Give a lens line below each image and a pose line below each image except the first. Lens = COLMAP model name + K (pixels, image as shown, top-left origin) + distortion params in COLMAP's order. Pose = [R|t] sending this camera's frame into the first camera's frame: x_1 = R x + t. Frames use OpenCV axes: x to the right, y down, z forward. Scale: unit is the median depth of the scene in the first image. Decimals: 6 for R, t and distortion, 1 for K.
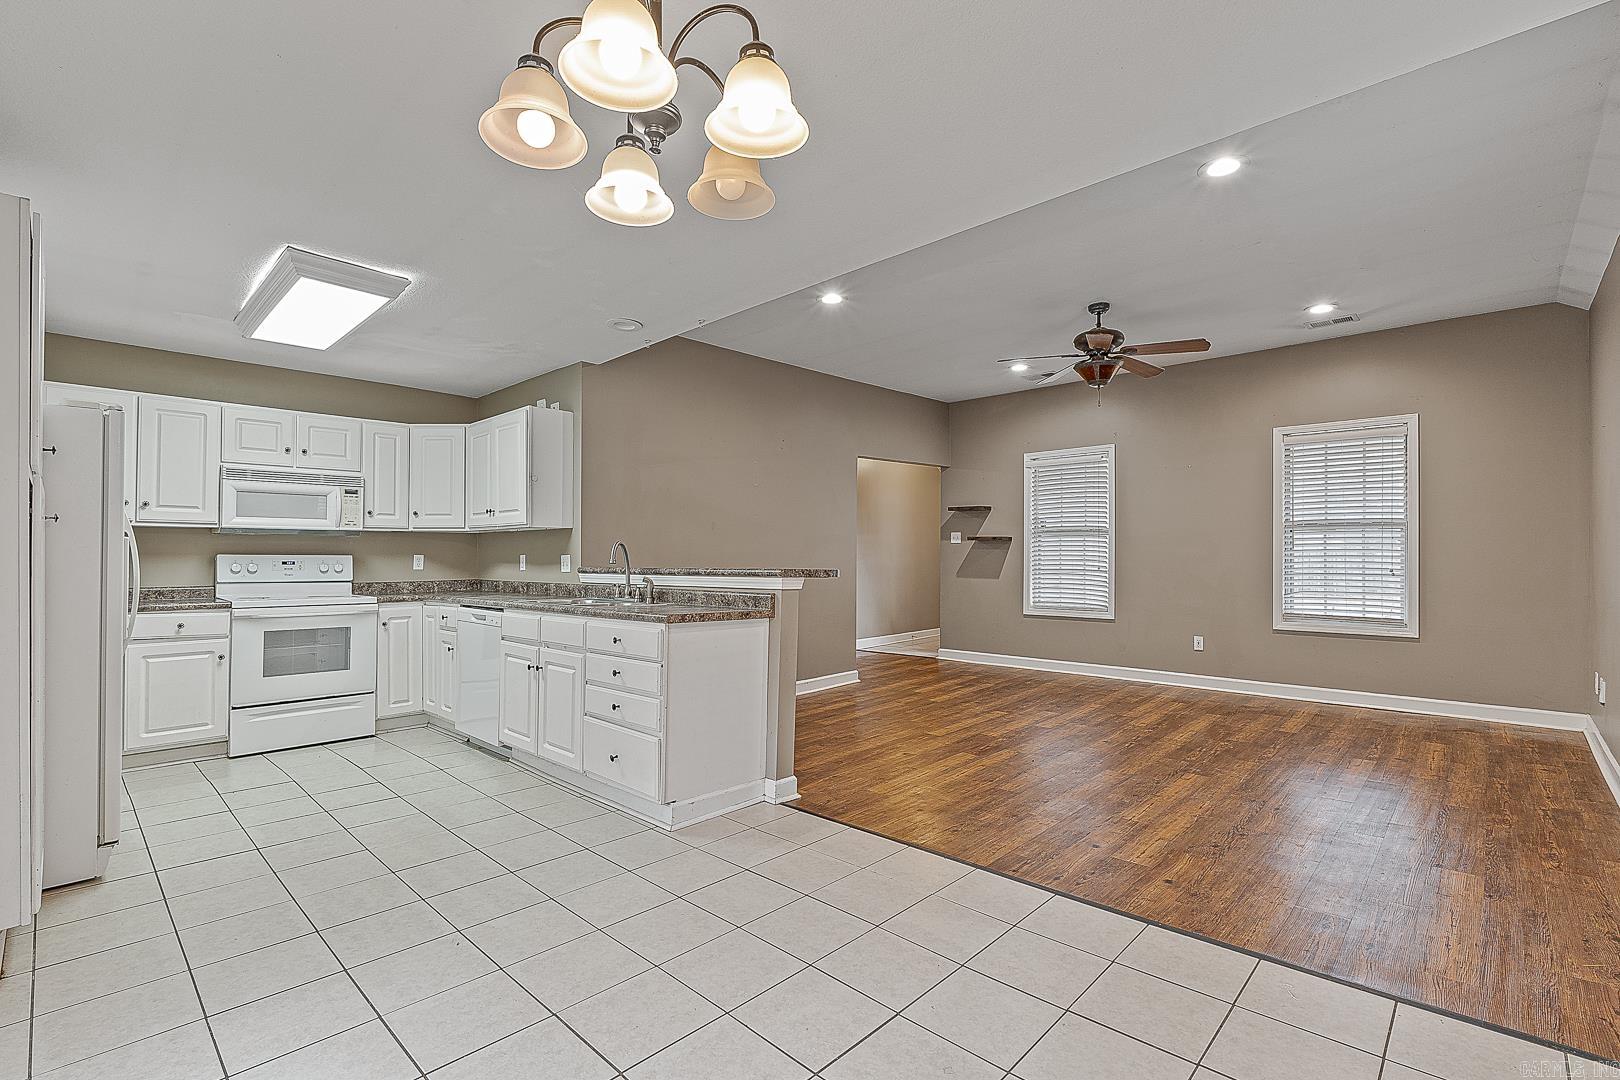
lens RADIAL K [[725.8, 0, 802.5], [0, 725.8, 543.4], [0, 0, 1]] dist [0.000603, 0.000001]
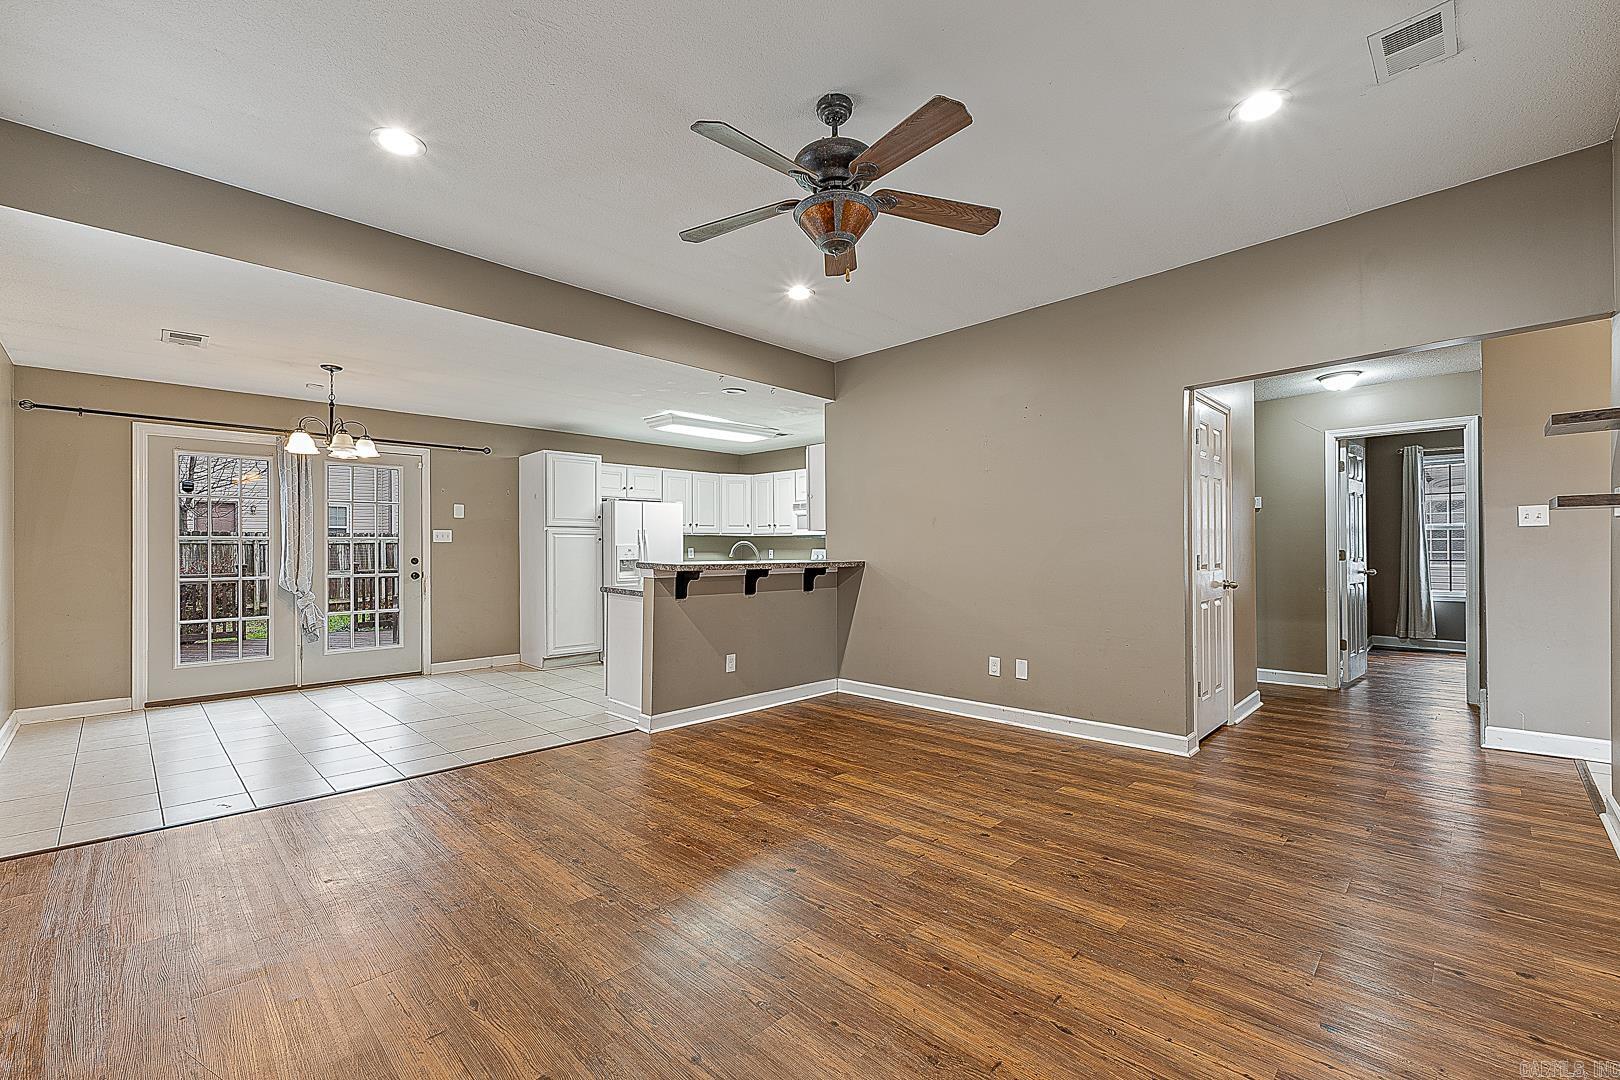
lens RADIAL K [[691.5, 0, 799.9], [0, 691.5, 544.6], [0, 0, 1]] dist [-0.001120, -0.000013]
pose [[-0.009670, -0.004693, -0.999942, 1.021782], [0.009329, 0.999945, -0.004783, 0.024689], [0.999910, -0.009374, -0.009626, 1.085934]]
